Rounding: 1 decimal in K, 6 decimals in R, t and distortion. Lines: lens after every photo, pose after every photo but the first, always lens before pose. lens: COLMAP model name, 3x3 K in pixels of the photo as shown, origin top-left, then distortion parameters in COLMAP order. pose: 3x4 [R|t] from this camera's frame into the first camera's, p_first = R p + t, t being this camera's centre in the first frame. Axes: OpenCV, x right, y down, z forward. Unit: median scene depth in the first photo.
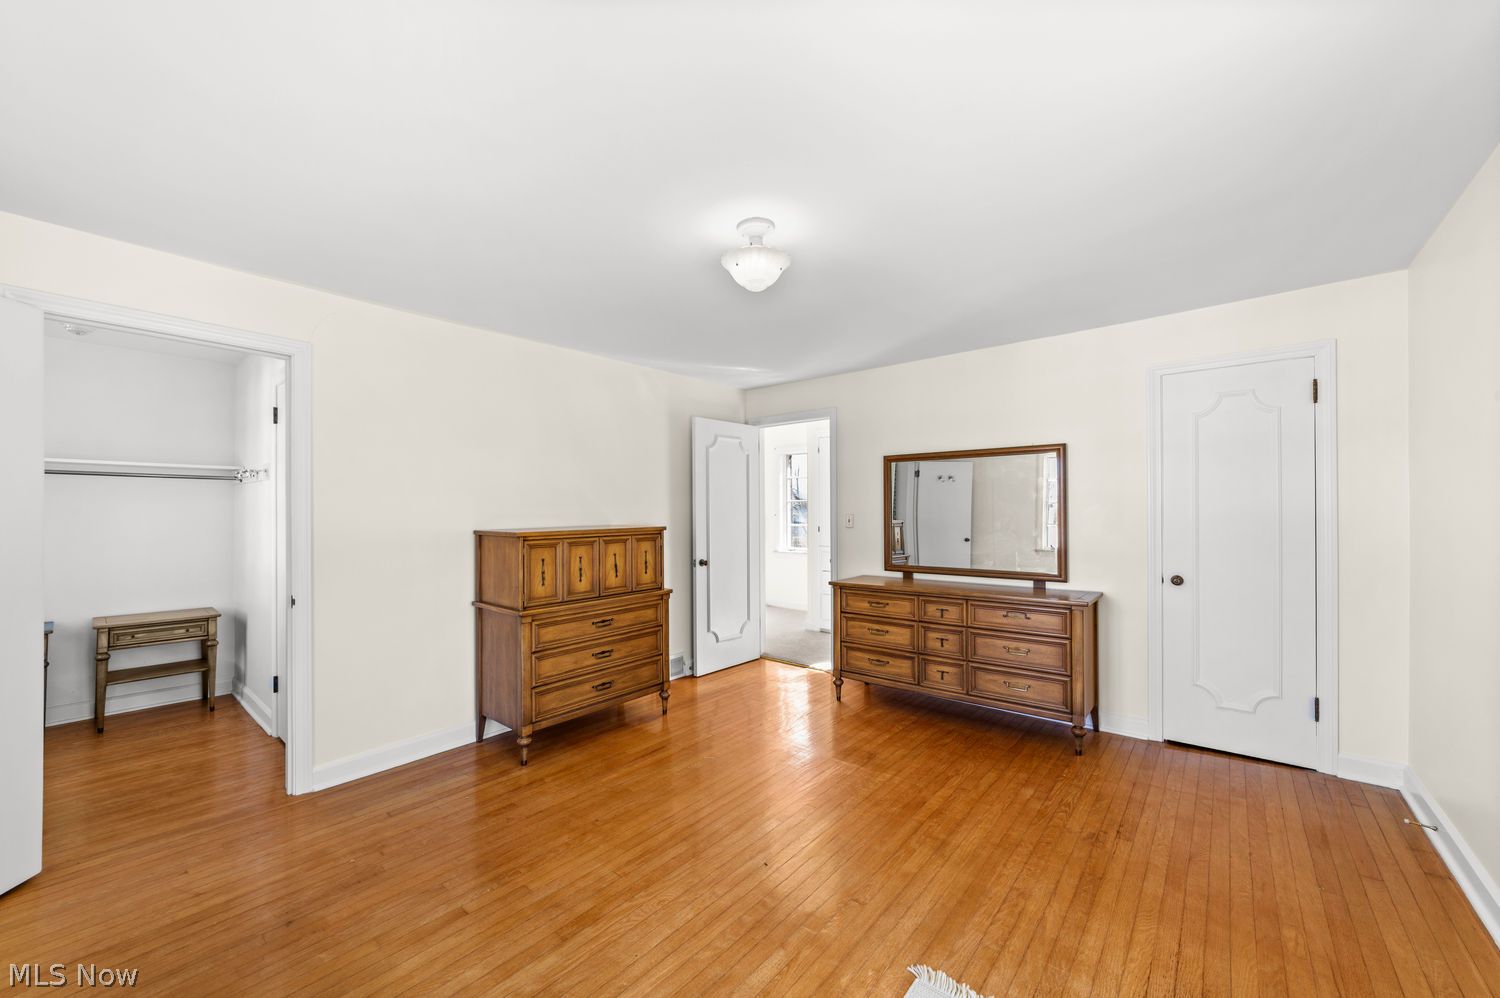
lens RADIAL K [[583.4, 0, 740.9], [0, 583.4, 502.4], [0, 0, 1]] dist [-0.018229, 0.007497]
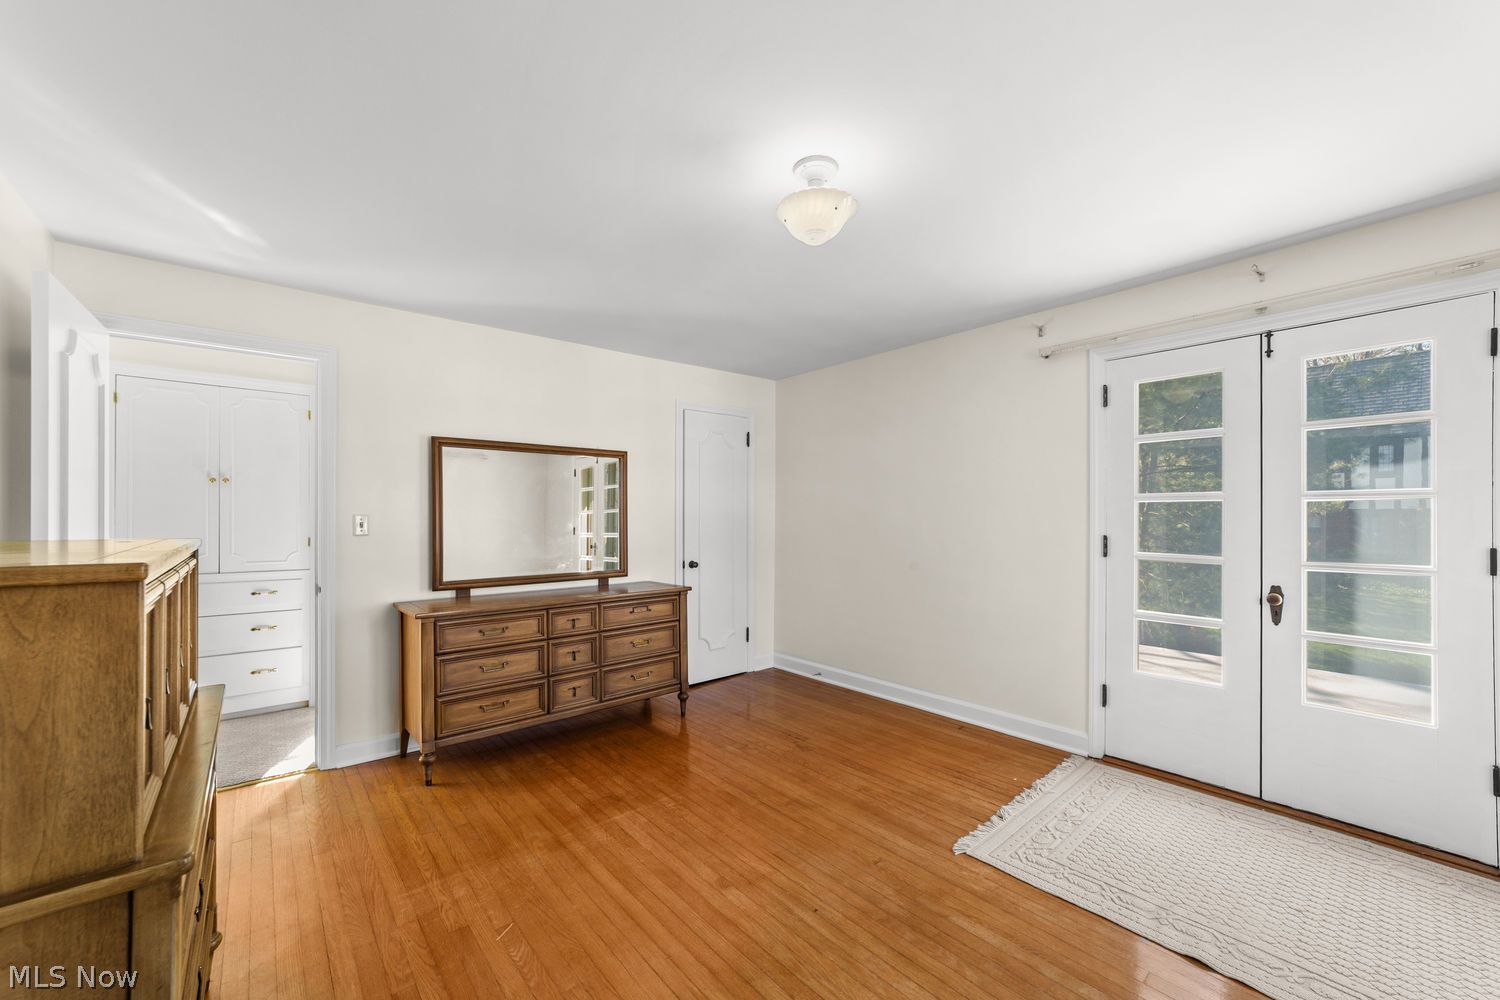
lens RADIAL K [[583.4, 0, 751.9], [0, 583.4, 514.0], [0, 0, 1]] dist [-0.018229, 0.007497]
pose [[0.157318, 0.008408, 0.987512, -0.520462], [-0.011911, 0.999907, -0.006616, 0.023298], [-0.987476, -0.010721, 0.157403, 0.602131]]
